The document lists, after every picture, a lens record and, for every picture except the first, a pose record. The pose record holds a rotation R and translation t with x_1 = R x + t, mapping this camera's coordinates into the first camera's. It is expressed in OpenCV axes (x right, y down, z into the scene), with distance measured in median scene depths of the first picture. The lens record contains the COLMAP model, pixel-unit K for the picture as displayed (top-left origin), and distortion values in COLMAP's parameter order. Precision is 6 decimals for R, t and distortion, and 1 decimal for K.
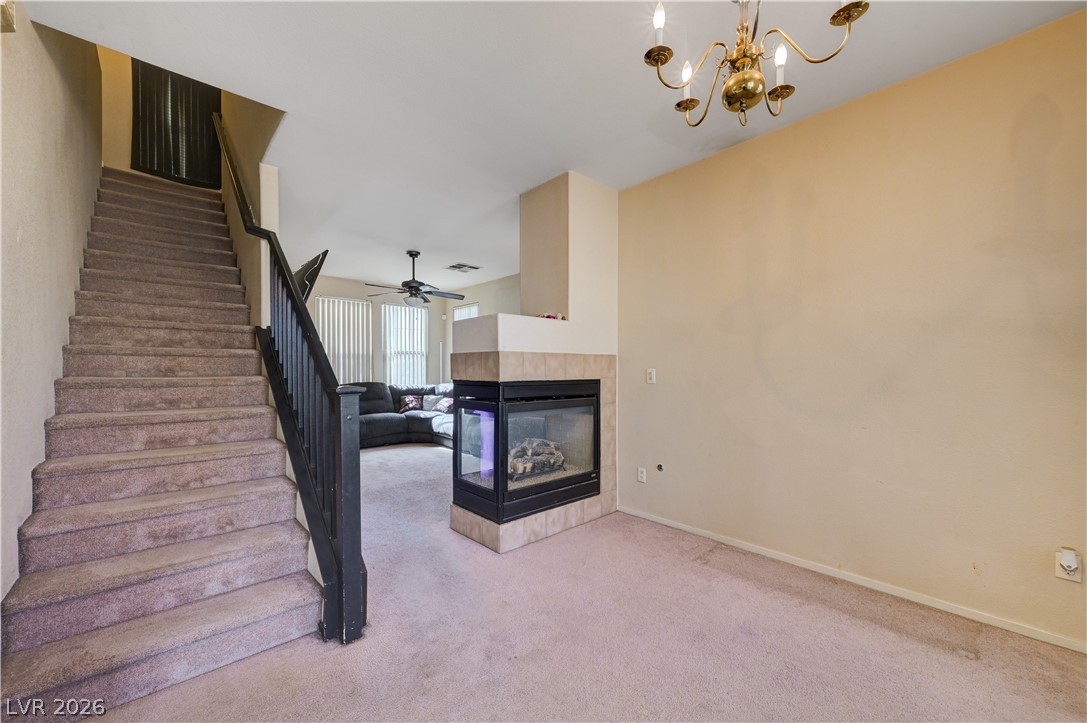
lens RADIAL K [[423.0, 0, 538.3], [0, 423.0, 372.1], [0, 0, 1]] dist [0.000482, 0.000156]
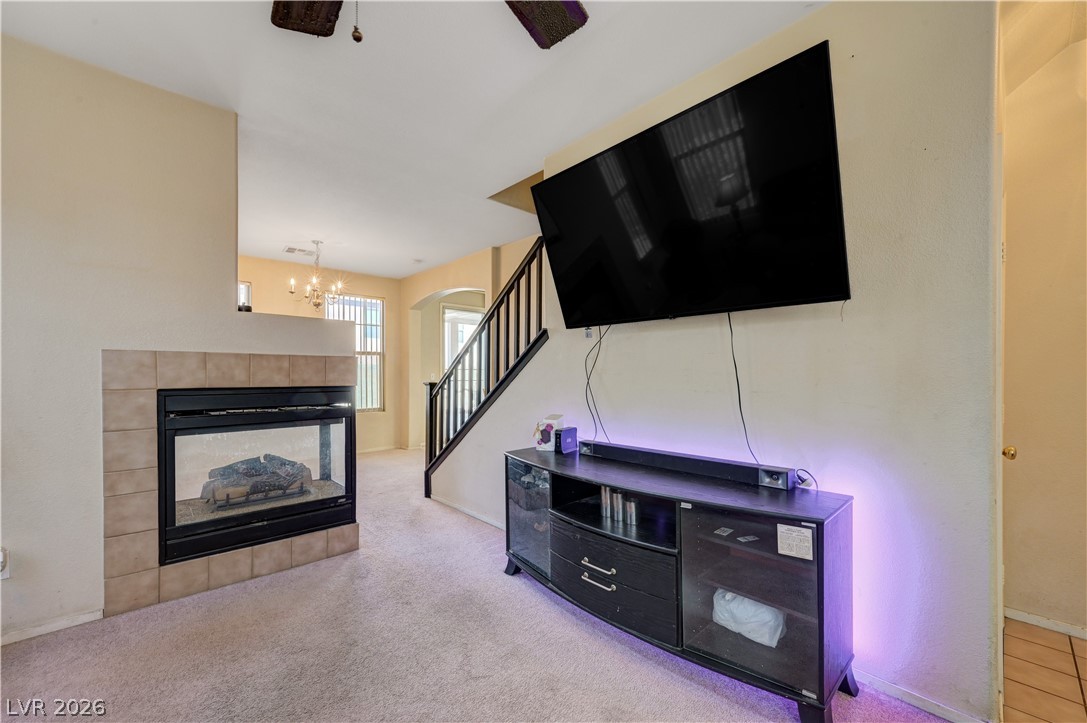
lens RADIAL K [[423.0, 0, 538.3], [0, 423.0, 372.1], [0, 0, 1]] dist [0.000482, 0.000156]
pose [[0.999981, 0.004116, -0.004584, 0.517364], [-0.004128, 0.999988, -0.002661, -0.007636], [0.004573, 0.002680, 0.999986, 0.169738]]
